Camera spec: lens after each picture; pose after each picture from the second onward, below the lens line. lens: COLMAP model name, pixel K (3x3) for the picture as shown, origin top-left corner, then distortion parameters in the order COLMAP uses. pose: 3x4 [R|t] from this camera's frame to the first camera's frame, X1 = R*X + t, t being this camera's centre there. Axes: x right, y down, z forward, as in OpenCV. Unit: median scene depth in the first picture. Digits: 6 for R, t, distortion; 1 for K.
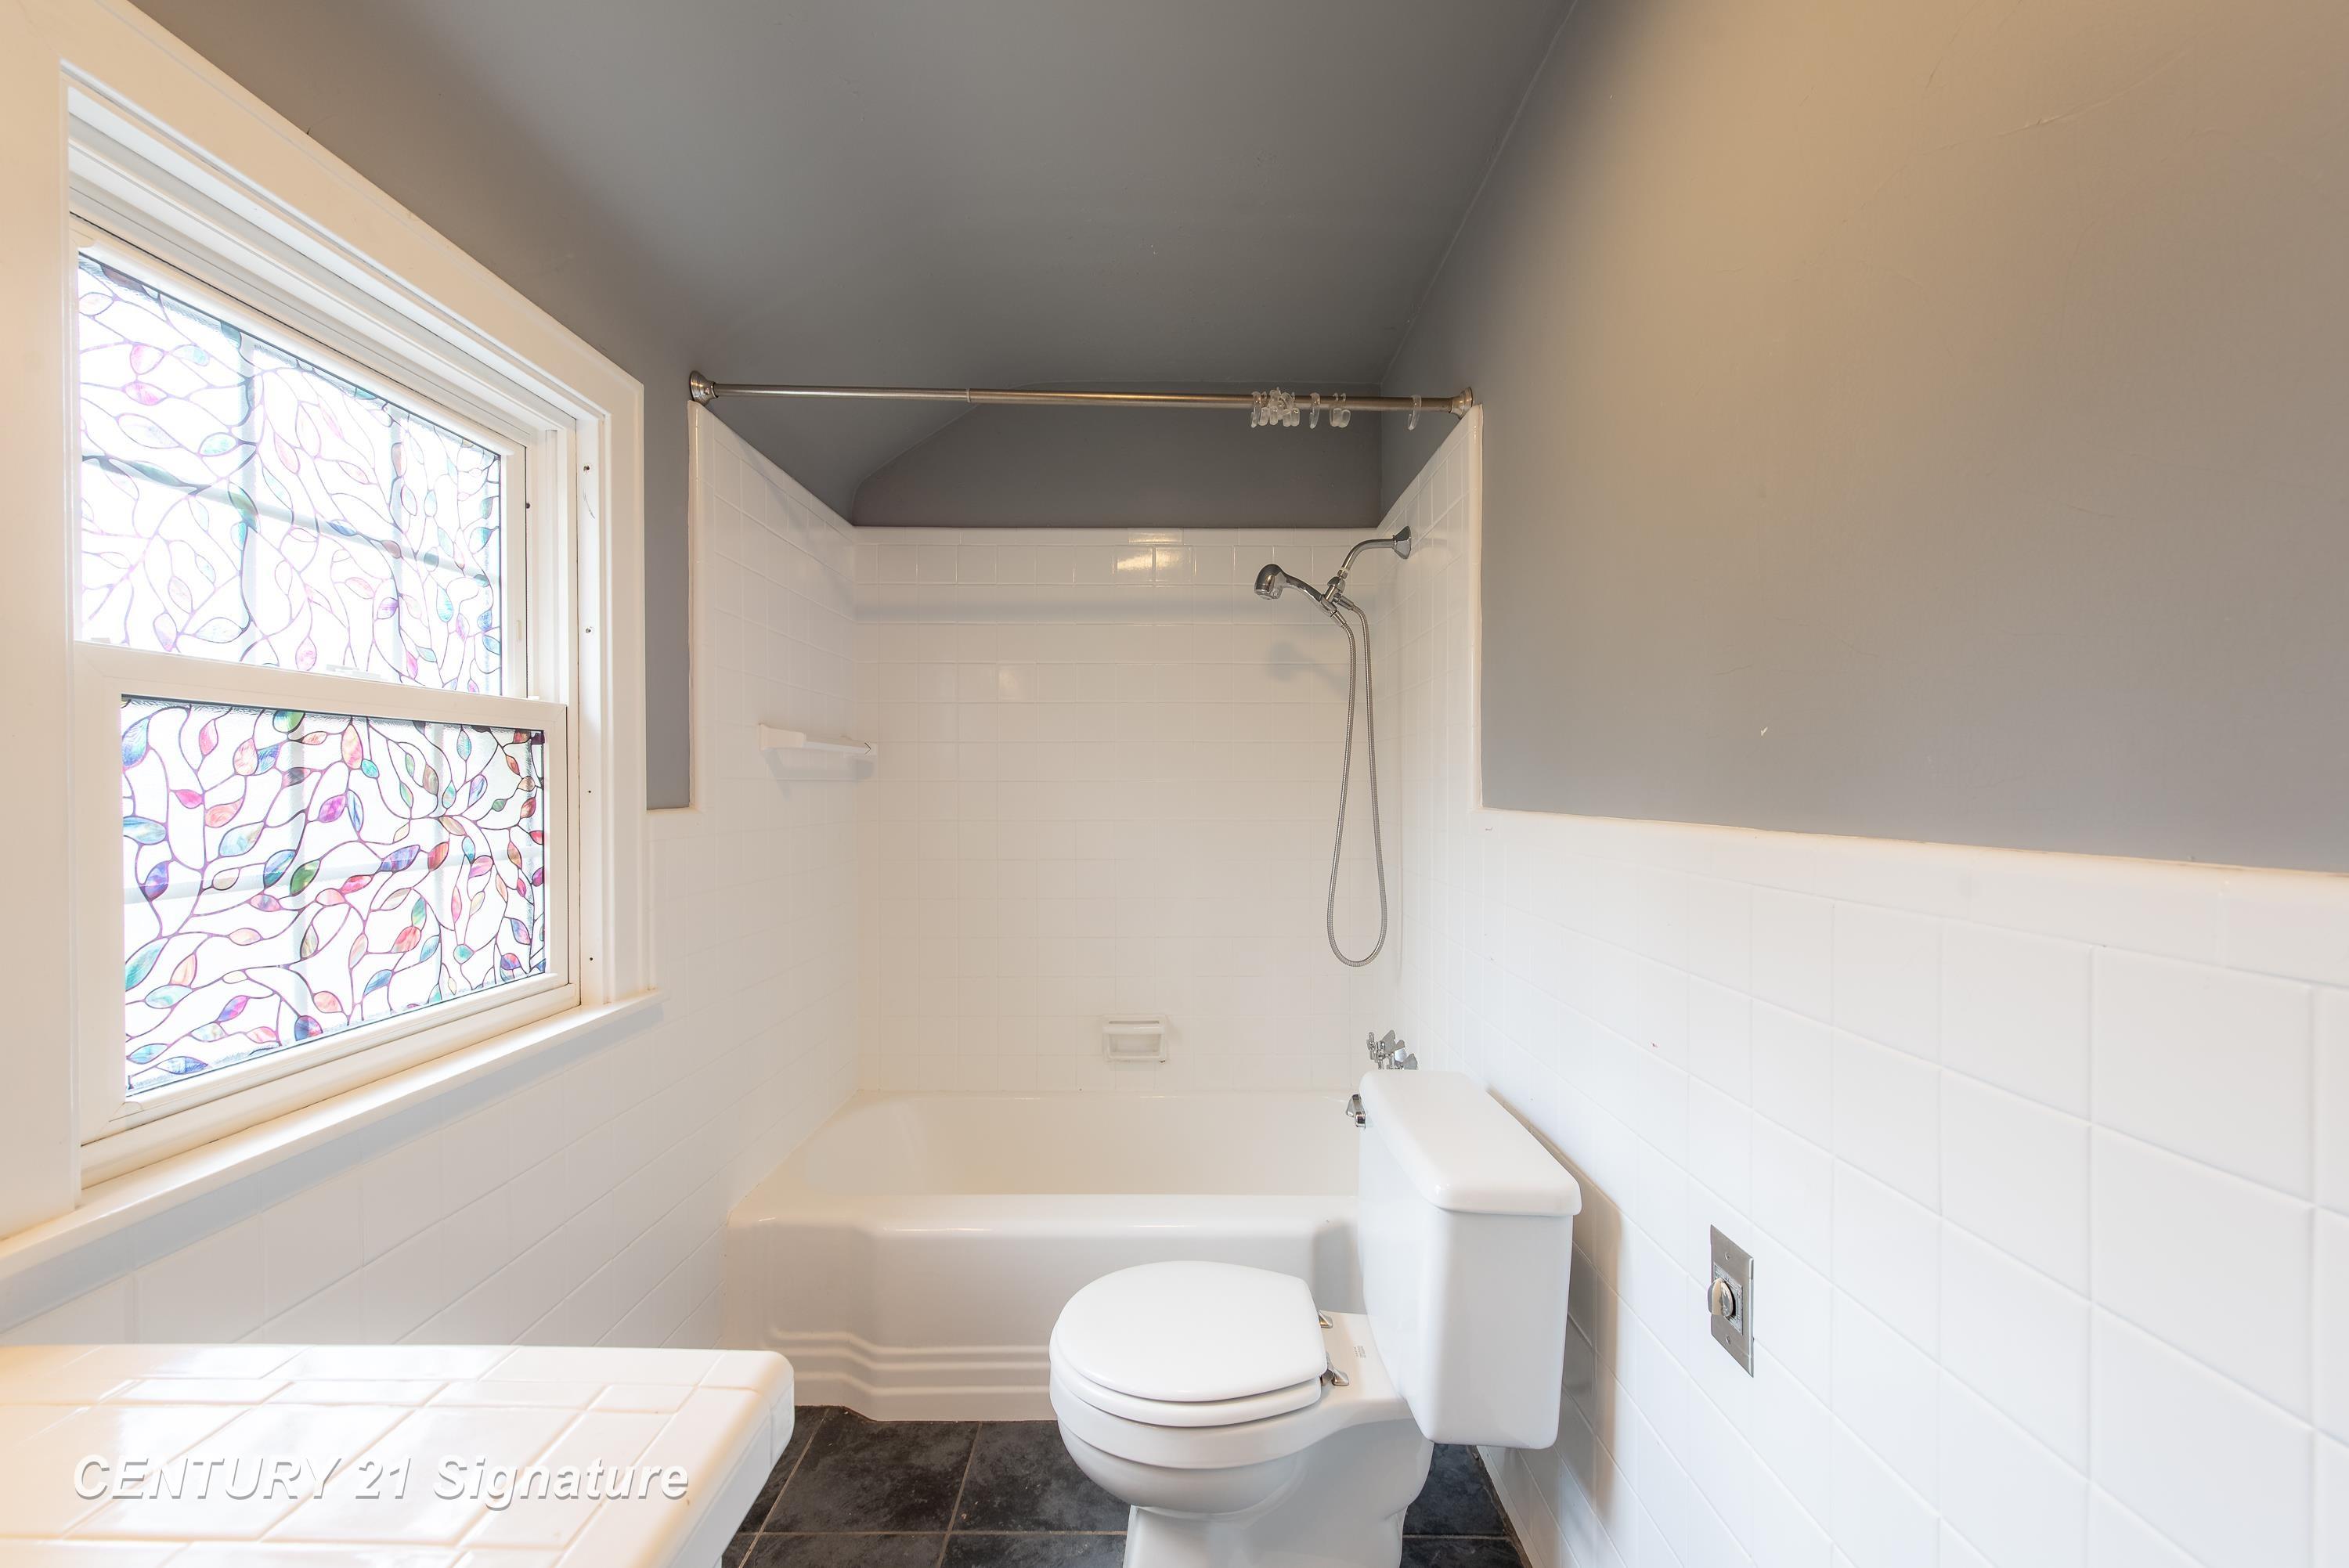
lens RADIAL K [[910.5, 0, 1168.8], [0, 910.5, 791.5], [0, 0, 1]] dist [0.015584, -0.005579]
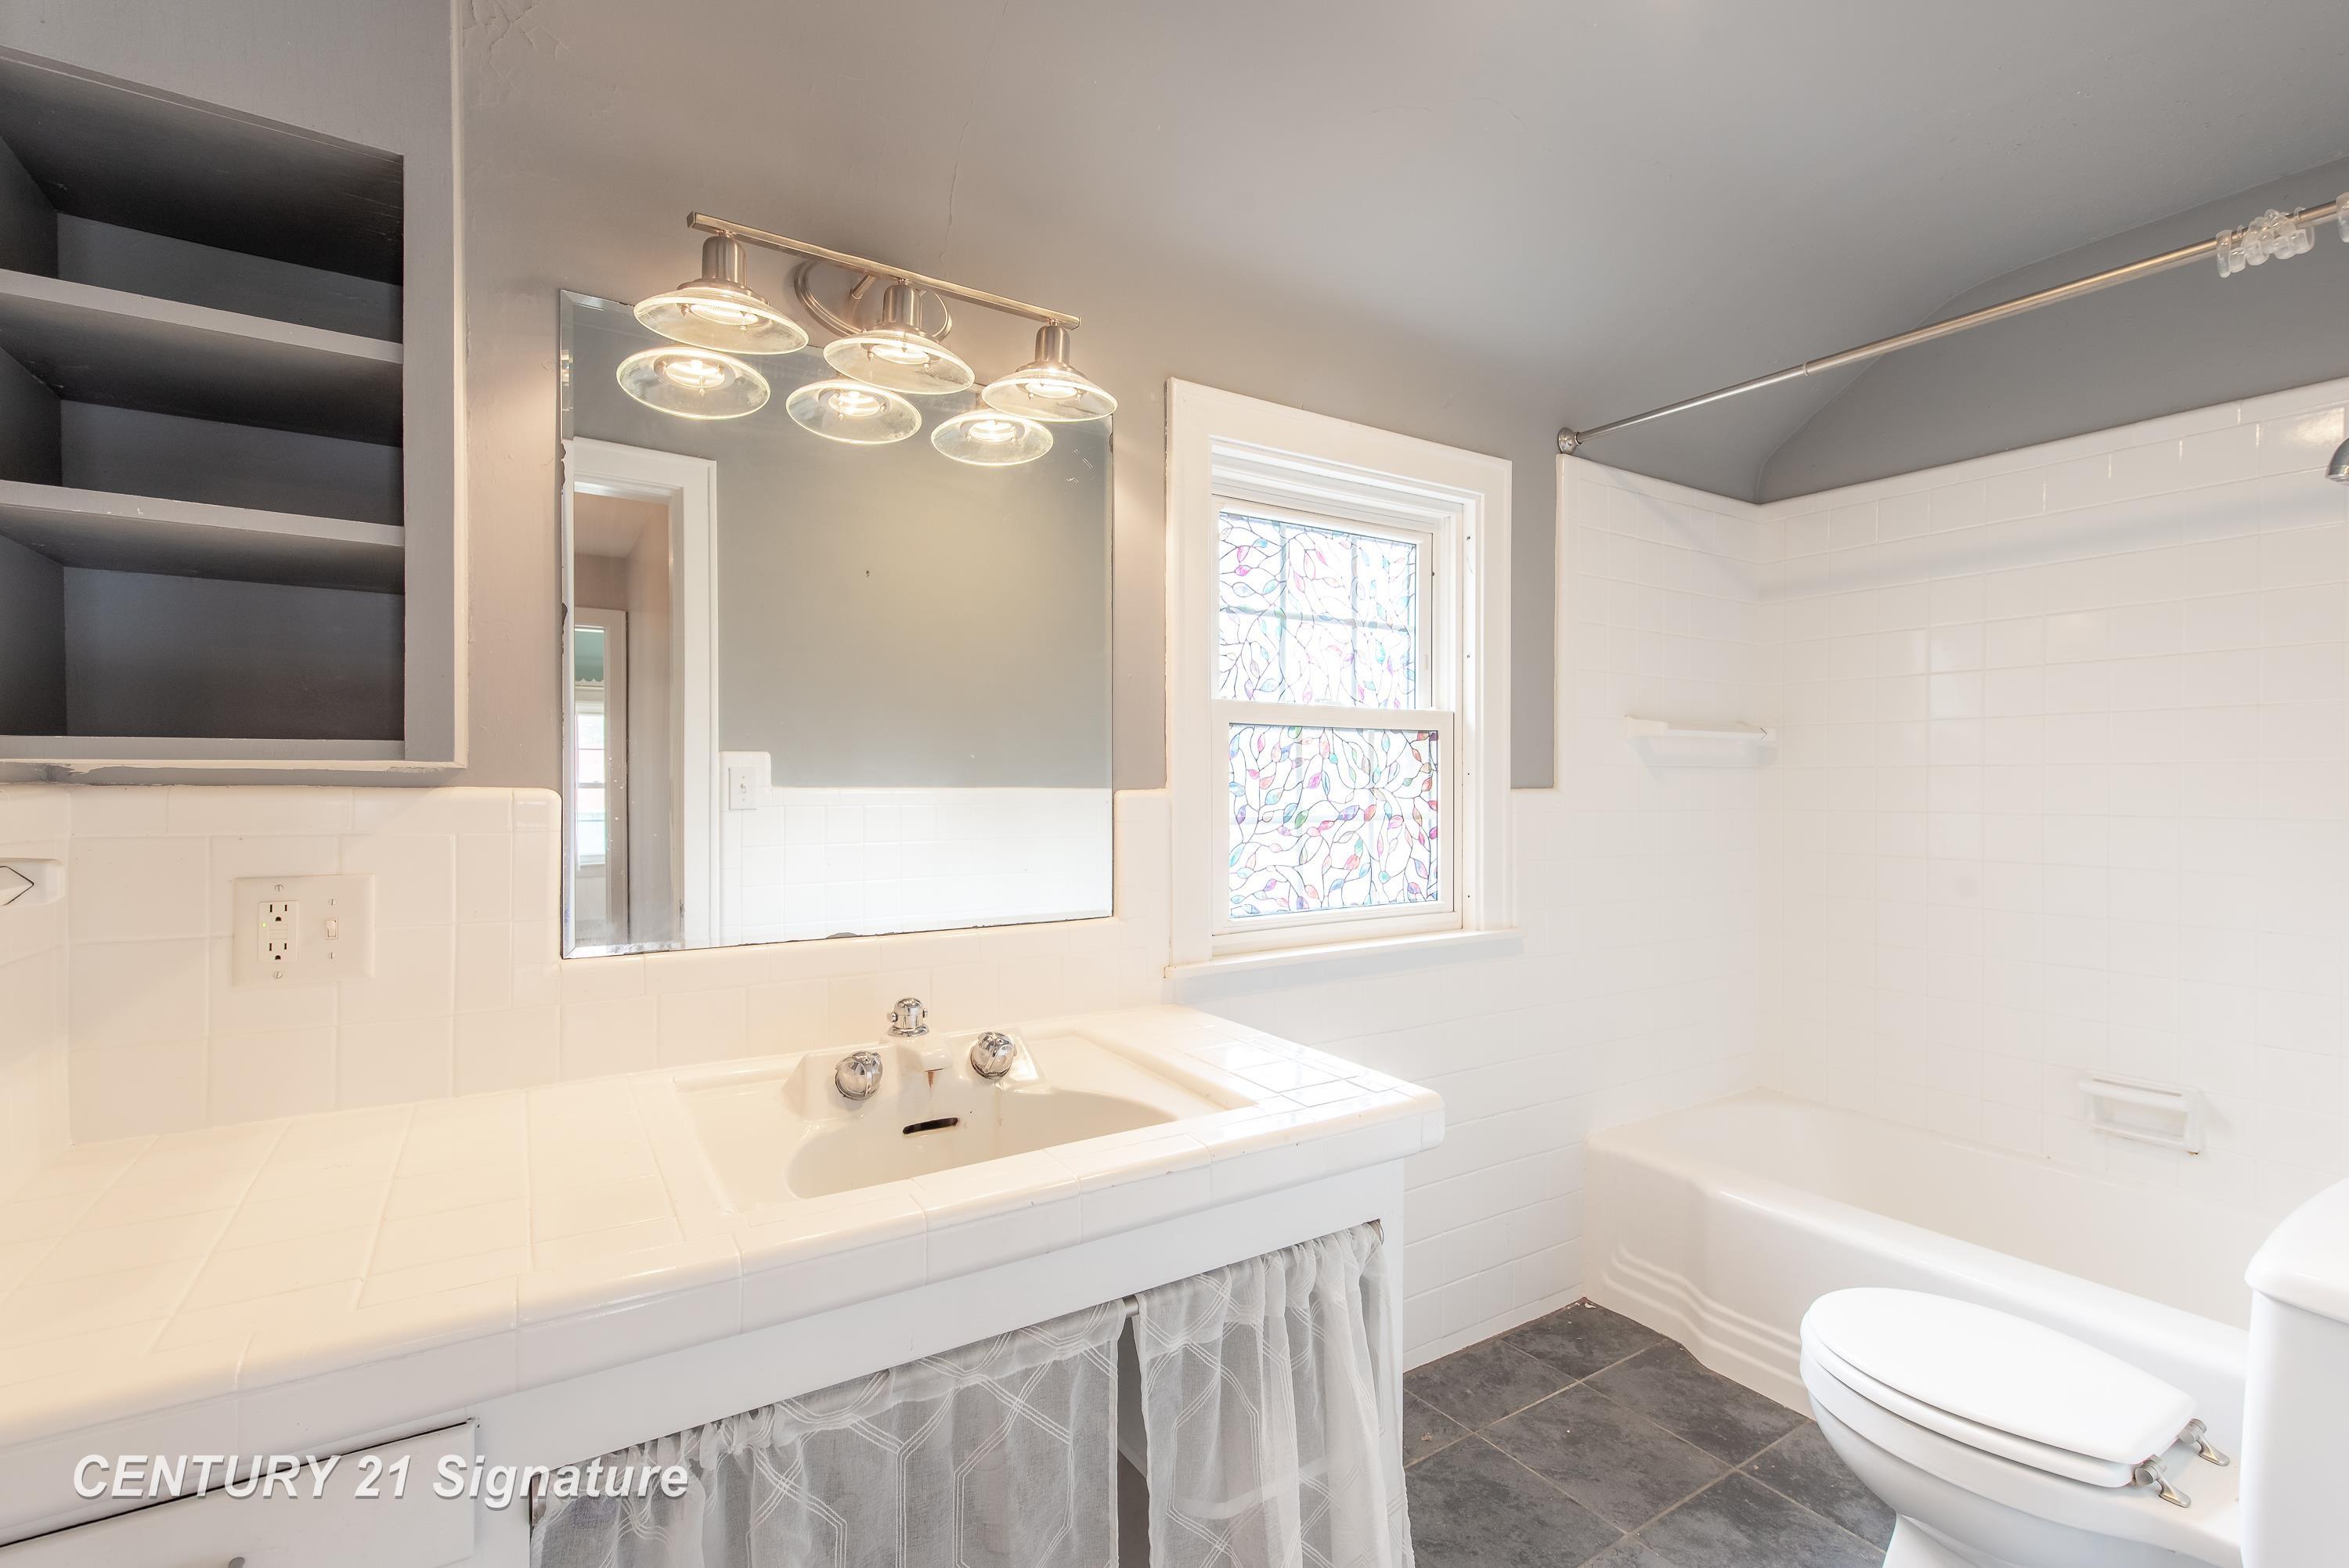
lens RADIAL K [[1050.0, 0, 1174.5], [0, 1050.0, 784.0], [0, 0, 1]] dist [0.000637, -0.000070]
pose [[0.542370, -0.000174, -0.840140, 0.542854], [-0.006044, 0.999973, -0.004109, 0.029572], [0.840118, 0.007306, 0.542354, -0.266346]]
